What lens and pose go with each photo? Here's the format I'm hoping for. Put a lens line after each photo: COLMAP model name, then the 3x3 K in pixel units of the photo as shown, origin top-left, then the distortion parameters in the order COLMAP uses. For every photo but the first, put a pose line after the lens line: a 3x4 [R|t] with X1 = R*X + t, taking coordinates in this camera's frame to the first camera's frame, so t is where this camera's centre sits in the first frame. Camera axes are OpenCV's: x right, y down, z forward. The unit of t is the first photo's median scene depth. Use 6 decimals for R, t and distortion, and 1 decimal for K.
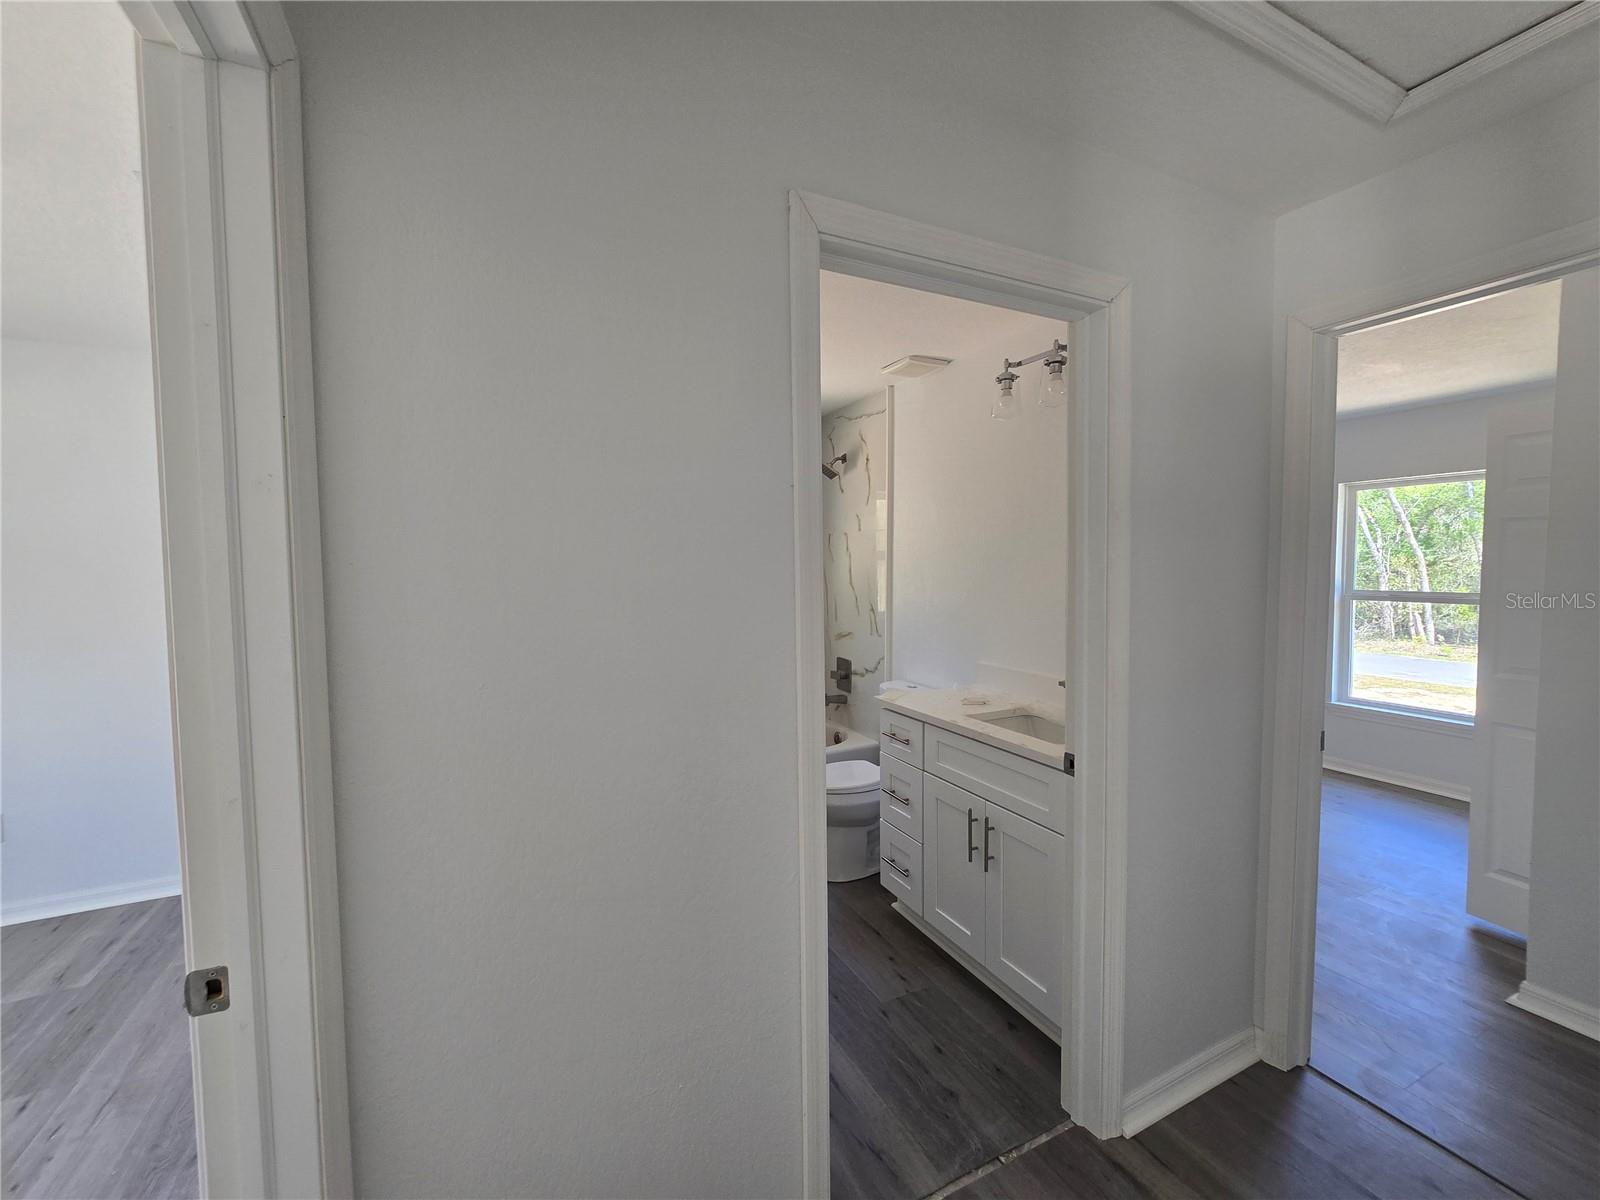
lens RADIAL K [[654.2, 0, 800.4], [0, 654.2, 595.7], [0, 0, 1]] dist [-0.004947, 0.000463]
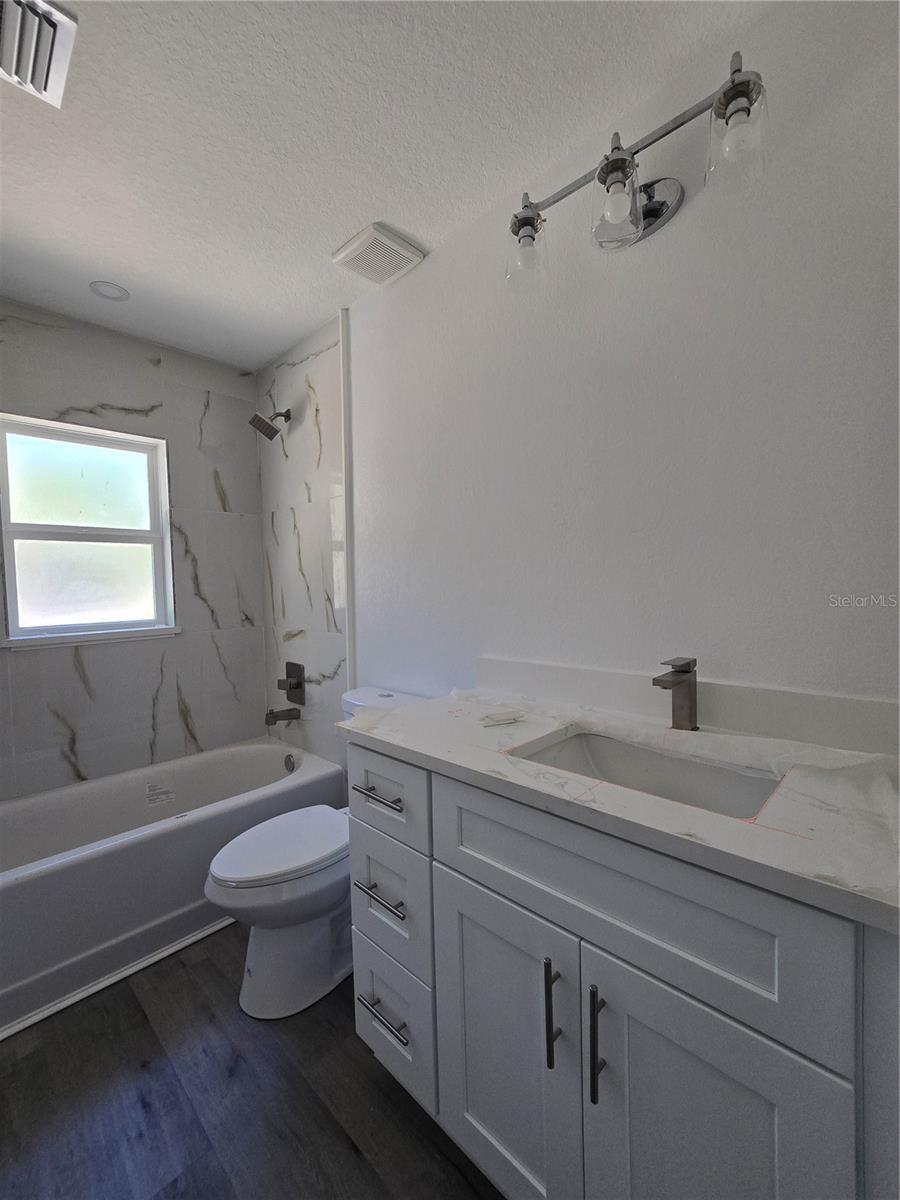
lens RADIAL K [[490.7, 0, 454.4], [0, 490.7, 602.2], [0, 0, 1]] dist [-0.004947, 0.000463]
pose [[0.935479, -0.025764, 0.352443, 0.042621], [0.032229, 0.999403, -0.012485, 0.037087], [-0.351910, 0.023038, 0.935750, 0.389253]]
